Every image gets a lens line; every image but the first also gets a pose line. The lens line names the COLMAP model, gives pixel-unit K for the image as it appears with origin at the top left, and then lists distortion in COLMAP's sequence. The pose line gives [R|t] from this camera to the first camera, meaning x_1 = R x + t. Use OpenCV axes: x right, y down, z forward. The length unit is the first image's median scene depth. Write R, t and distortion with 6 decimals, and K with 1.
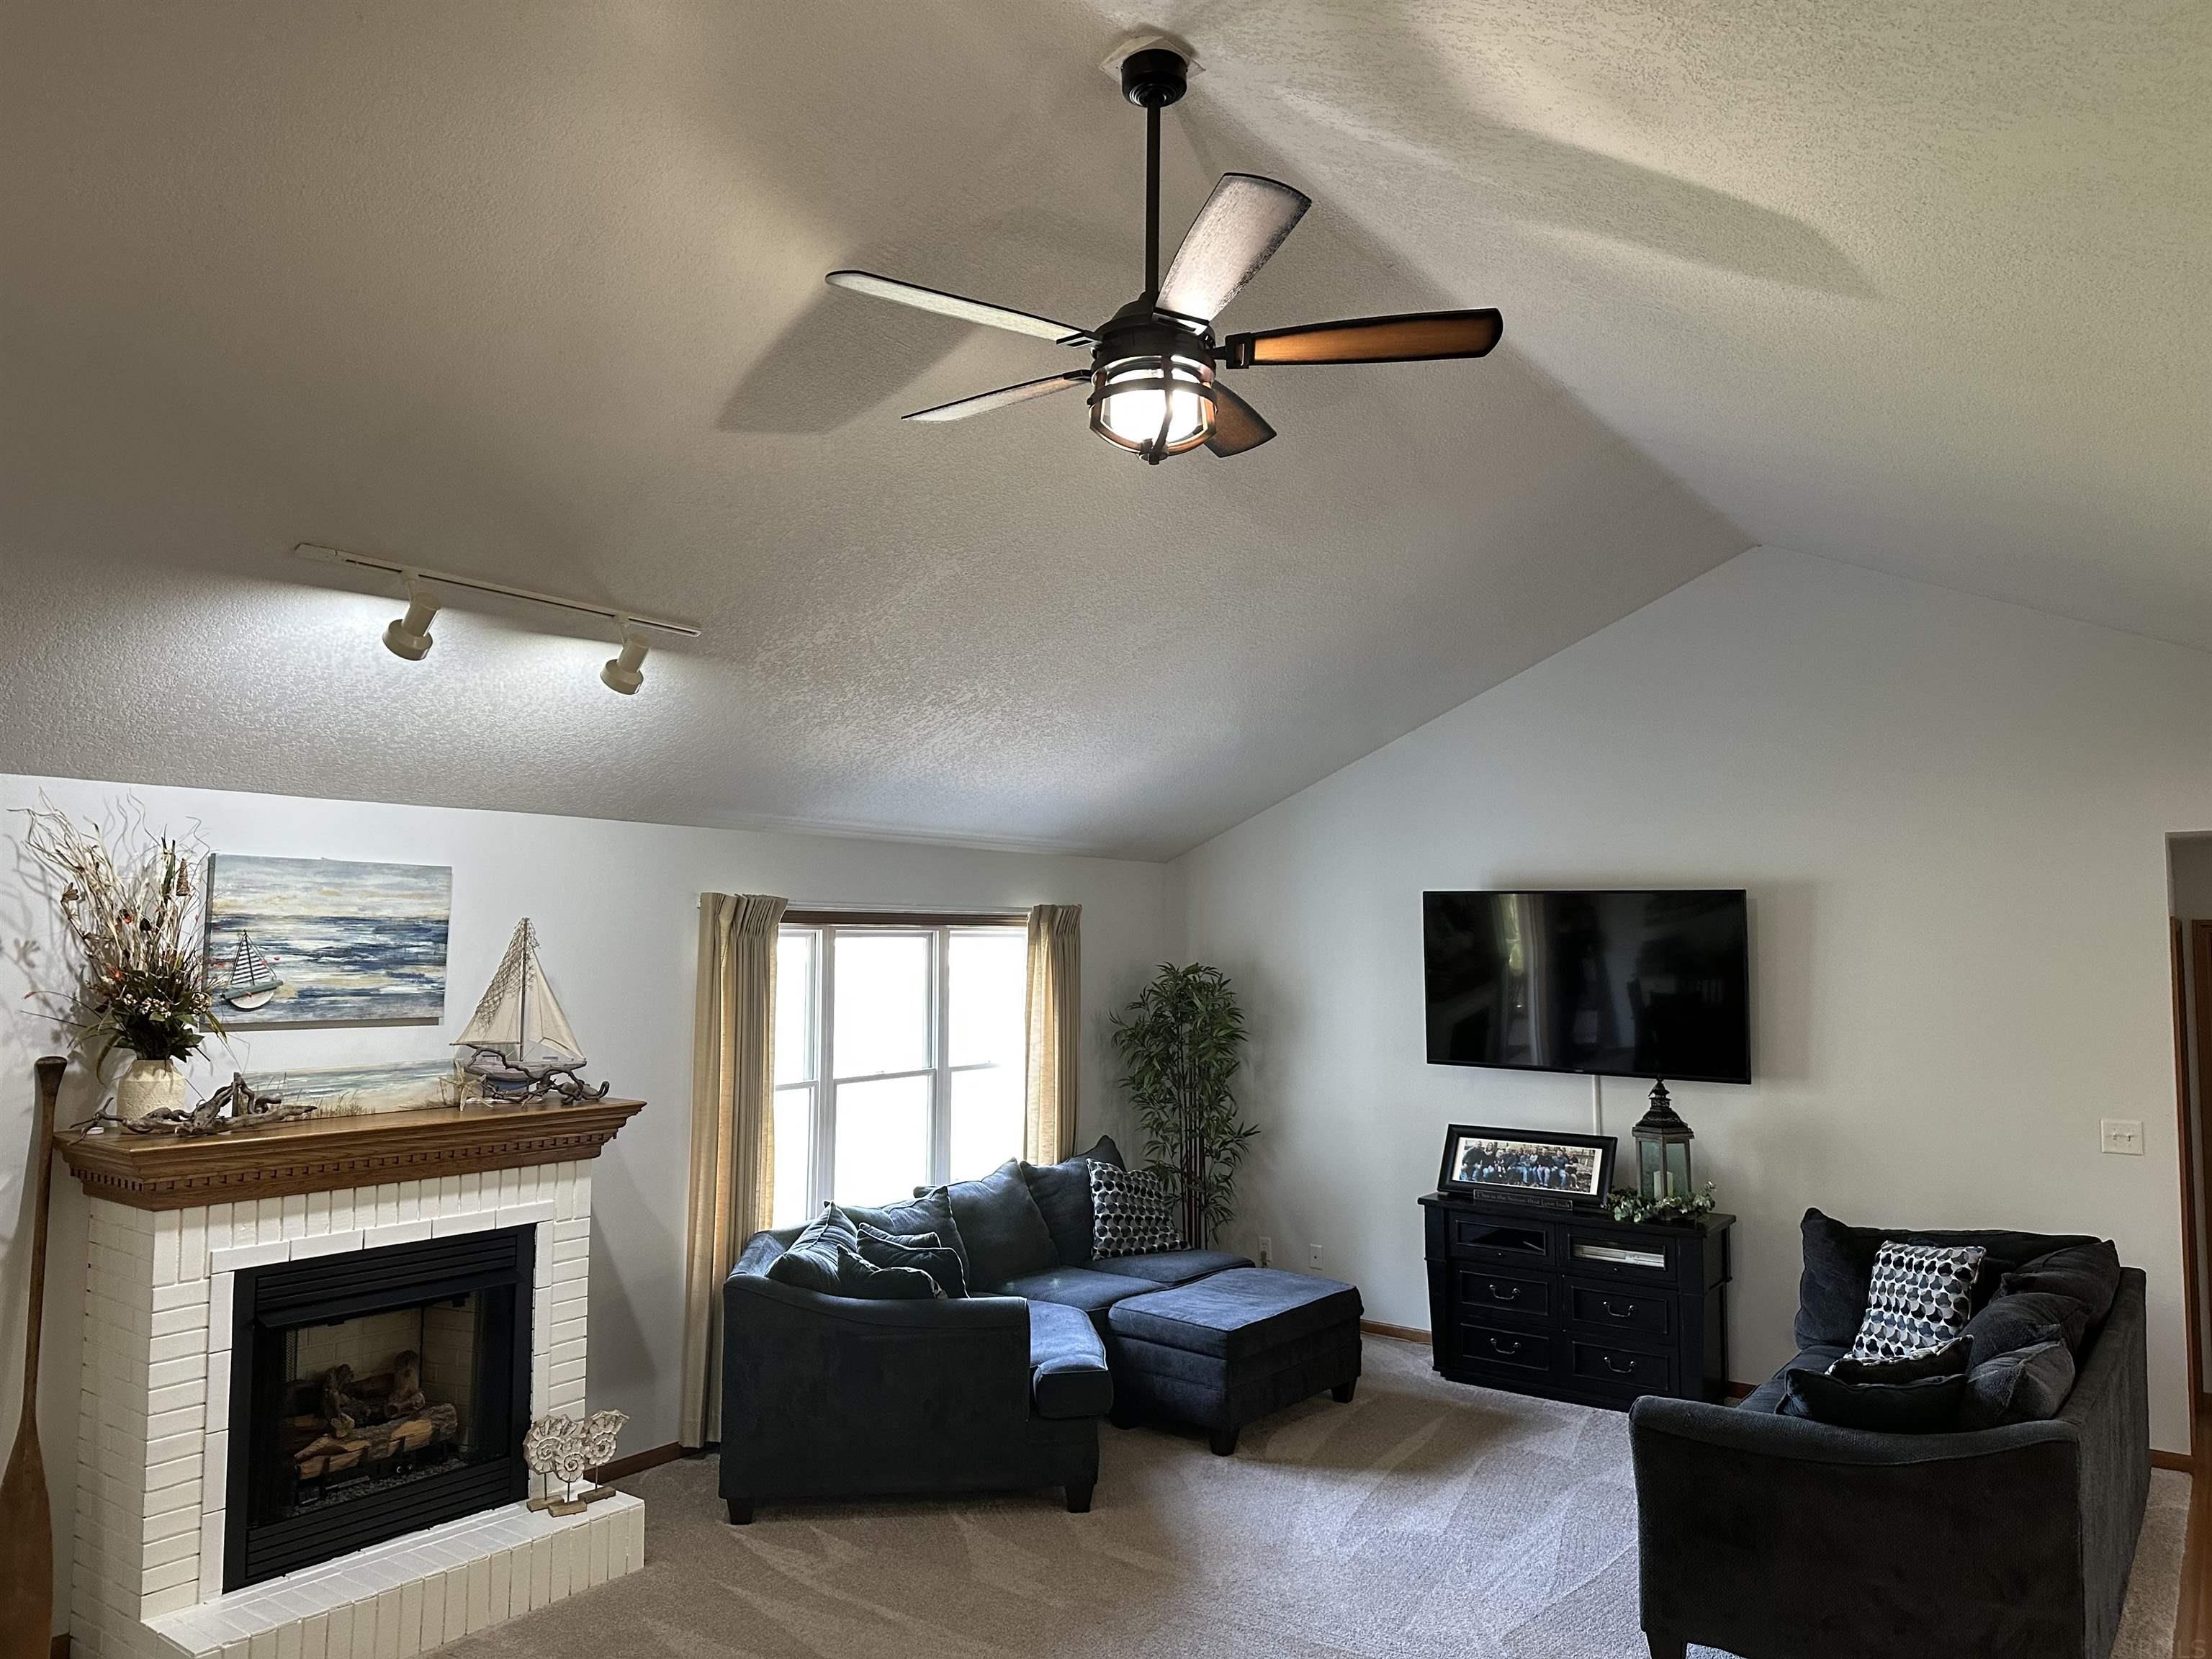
lens RADIAL K [[1567.2, 0, 1095.3], [0, 1567.2, 838.6], [0, 0, 1]] dist [0.077739, -0.095543]
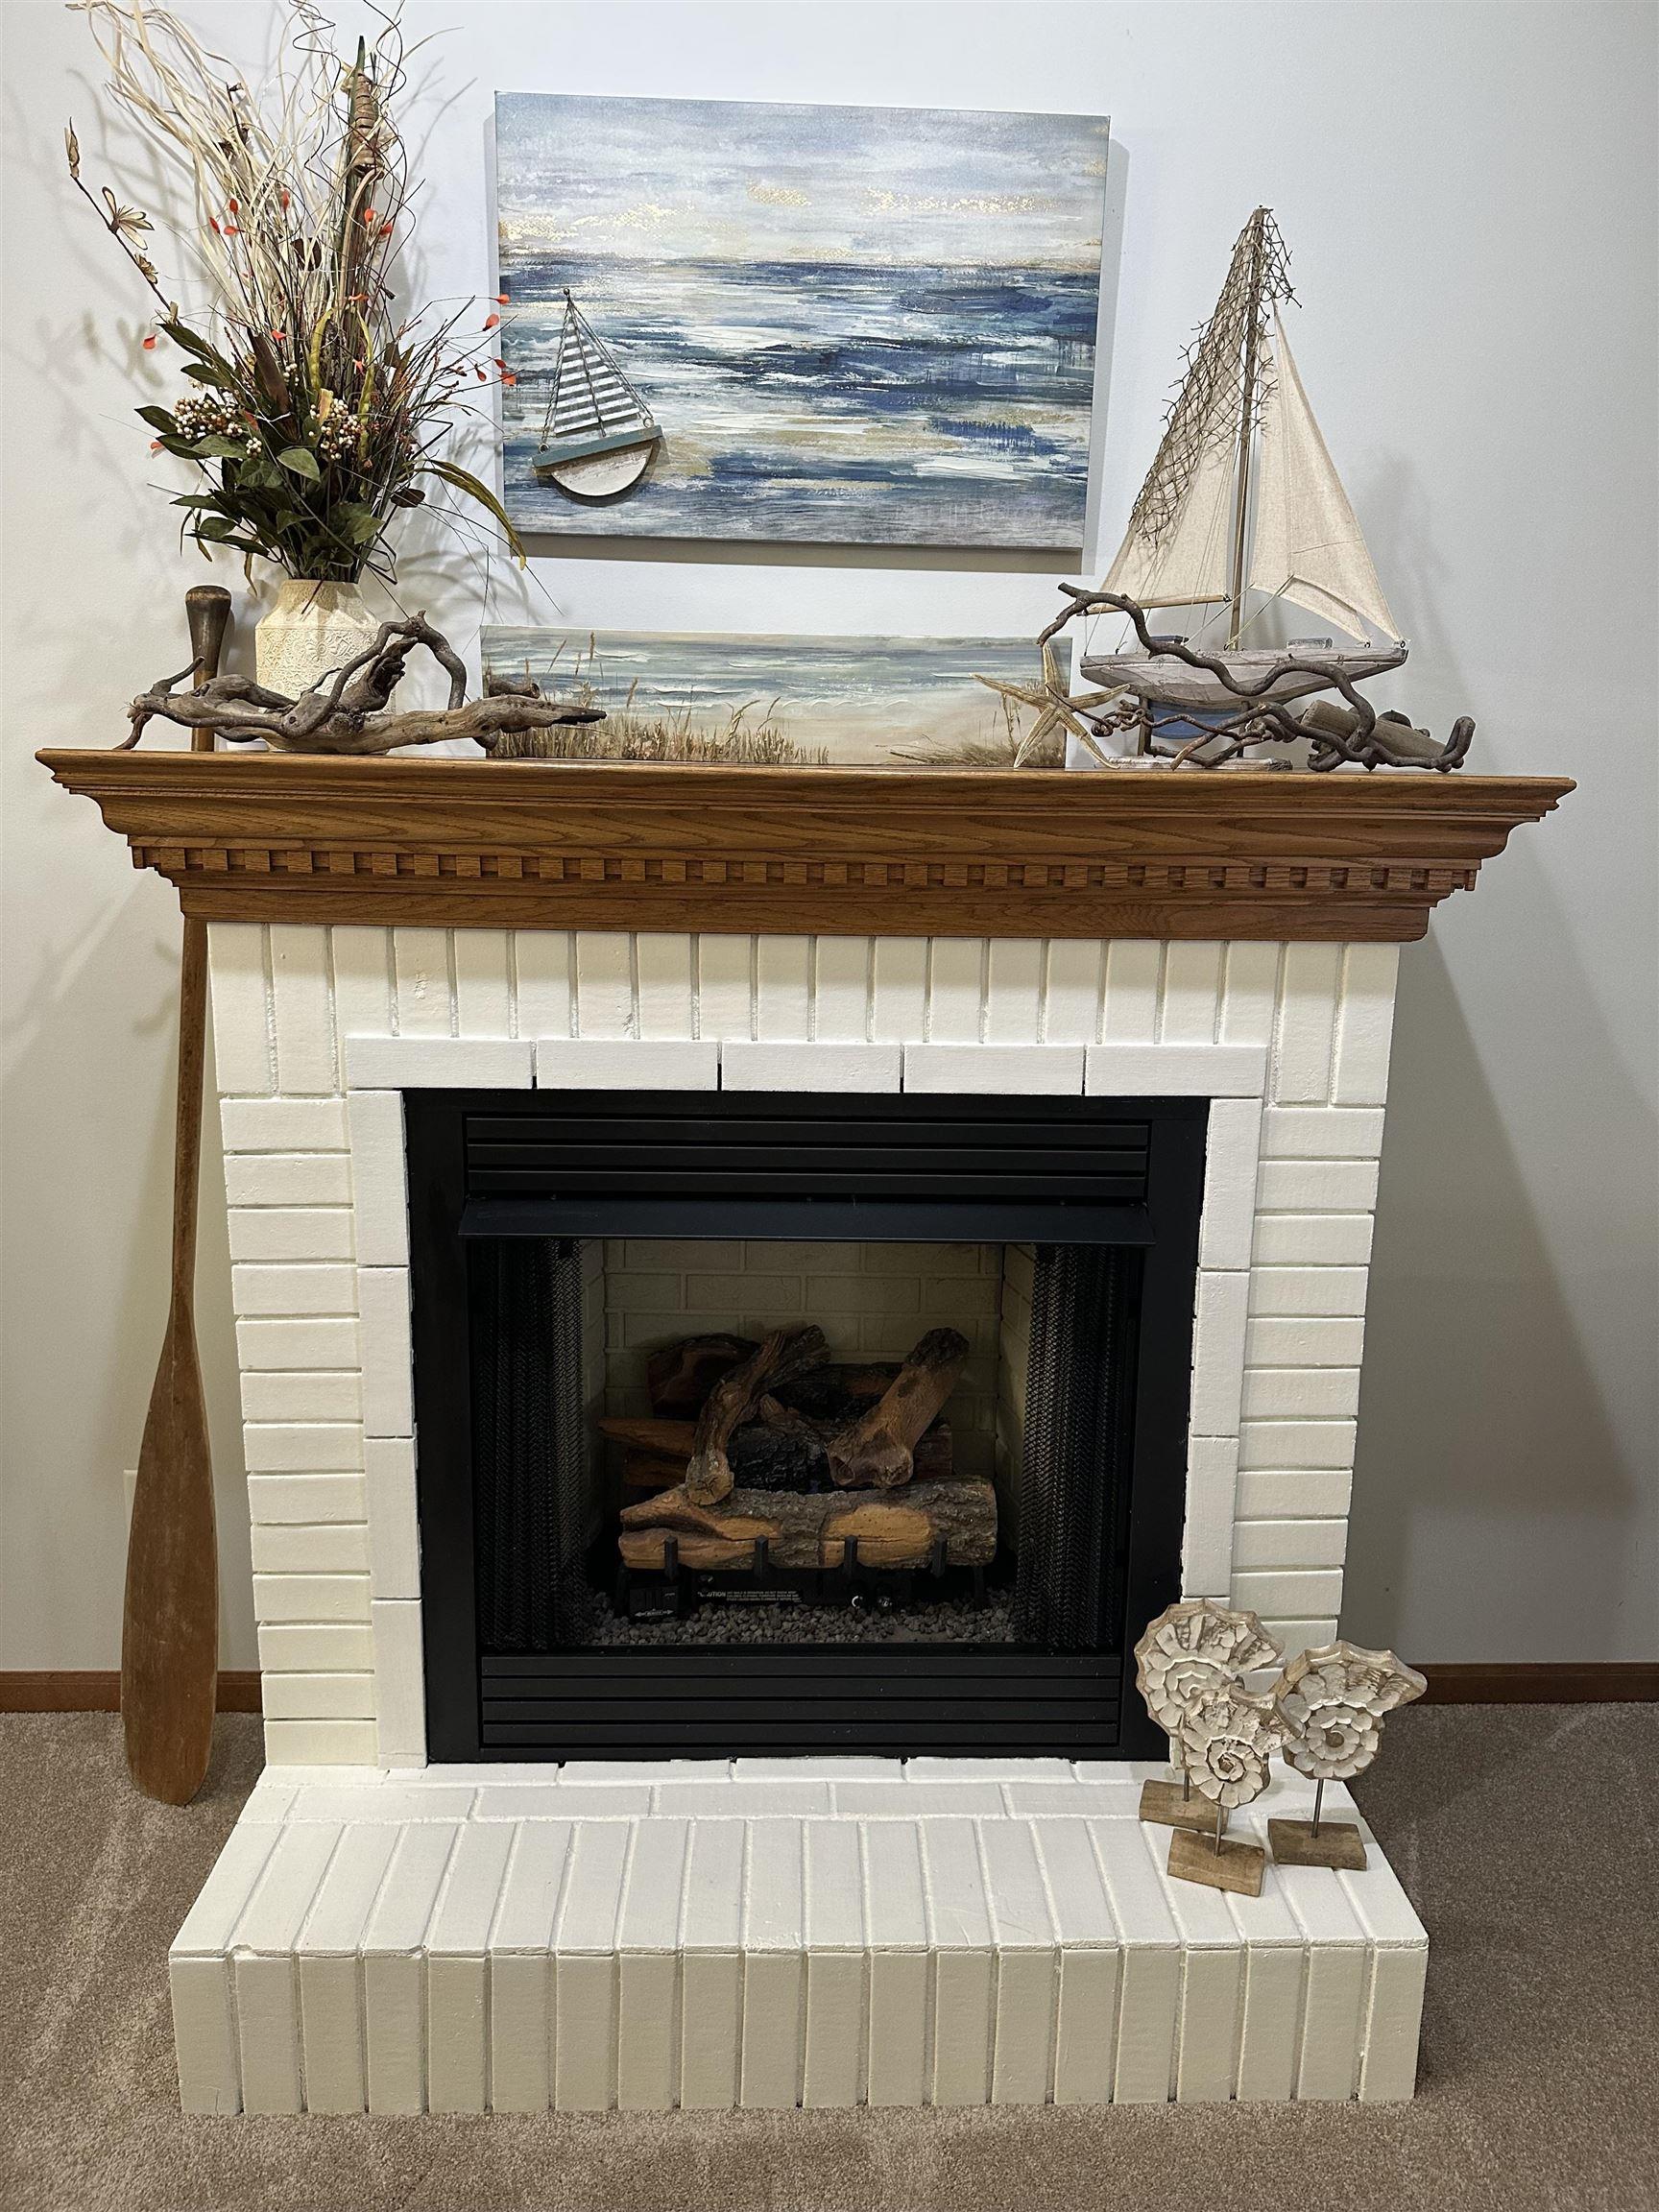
lens RADIAL K [[1567.2, 0, 826.8], [0, 1567.2, 1084.4], [0, 0, 1]] dist [0.077739, -0.095543]
pose [[0.621577, 0.169969, -0.764691, -0.137027], [0.042193, 0.967496, 0.249343, 0.151027], [0.782216, -0.187251, 0.594202, 0.740608]]
